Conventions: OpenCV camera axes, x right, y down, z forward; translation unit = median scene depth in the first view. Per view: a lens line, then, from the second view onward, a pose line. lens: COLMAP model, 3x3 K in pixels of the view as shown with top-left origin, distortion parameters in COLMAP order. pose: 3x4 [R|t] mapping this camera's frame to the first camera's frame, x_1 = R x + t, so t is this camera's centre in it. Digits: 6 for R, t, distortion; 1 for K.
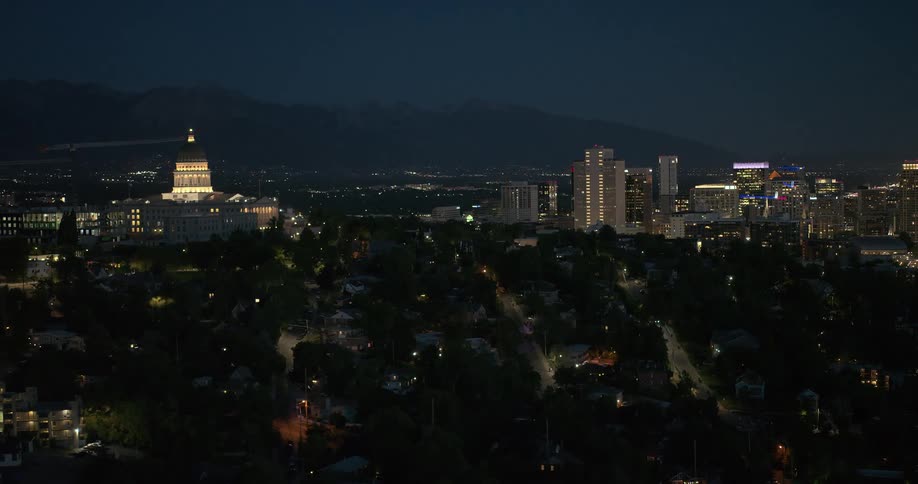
lens RADIAL K [[1237.9, 0, 459.0], [0, 1237.9, 242.0], [0, 0, 1]] dist [-0.026331, -0.122838]
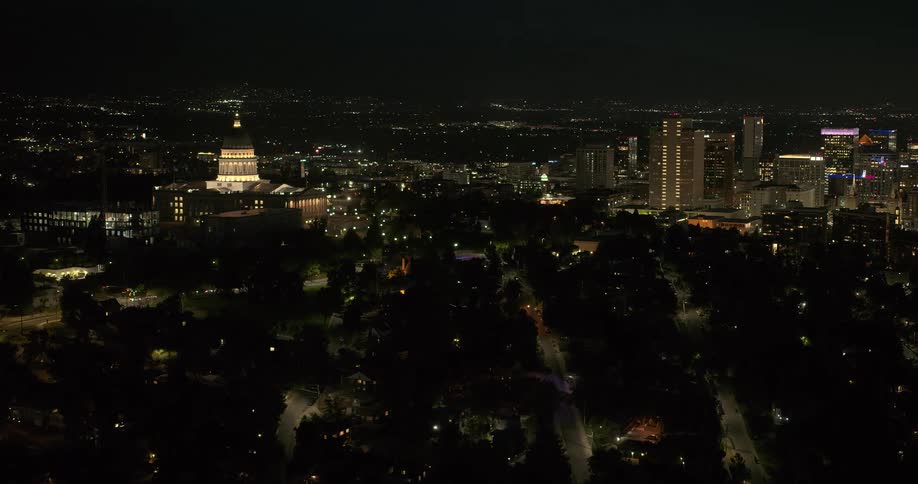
lens RADIAL K [[1237.5, 0, 459.0], [0, 1237.5, 242.0], [0, 0, 1]] dist [-0.006392, -0.251724]
pose [[0.997364, 0.027751, -0.067040, 0.020316], [-0.023999, 0.998134, 0.056146, -0.051174], [0.068473, -0.054389, 0.996169, 0.058713]]
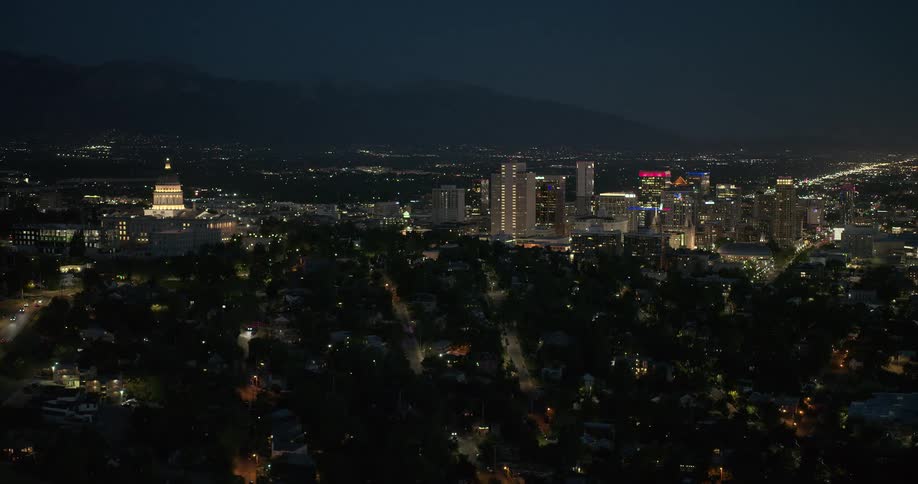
lens RADIAL K [[1230.6, 0, 459.0], [0, 1230.6, 242.0], [0, 0, 1]] dist [-0.025696, -0.081976]
pose [[0.999074, 0.018434, 0.038865, 0.032330], [-0.019124, 0.999664, 0.017475, -0.034691], [-0.038530, -0.018202, 0.999092, -0.264413]]
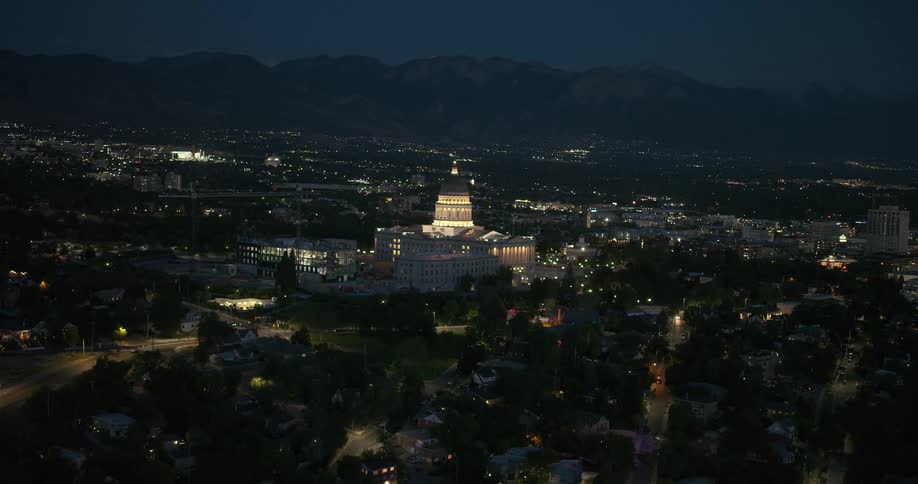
lens RADIAL K [[1237.2, 0, 459.0], [0, 1237.2, 242.0], [0, 0, 1]] dist [0.010140, -0.527855]
pose [[0.937715, 0.070090, -0.340260, 0.128330], [-0.064594, 0.997533, 0.027470, -0.055445], [0.341347, -0.003780, 0.939930, 0.074401]]
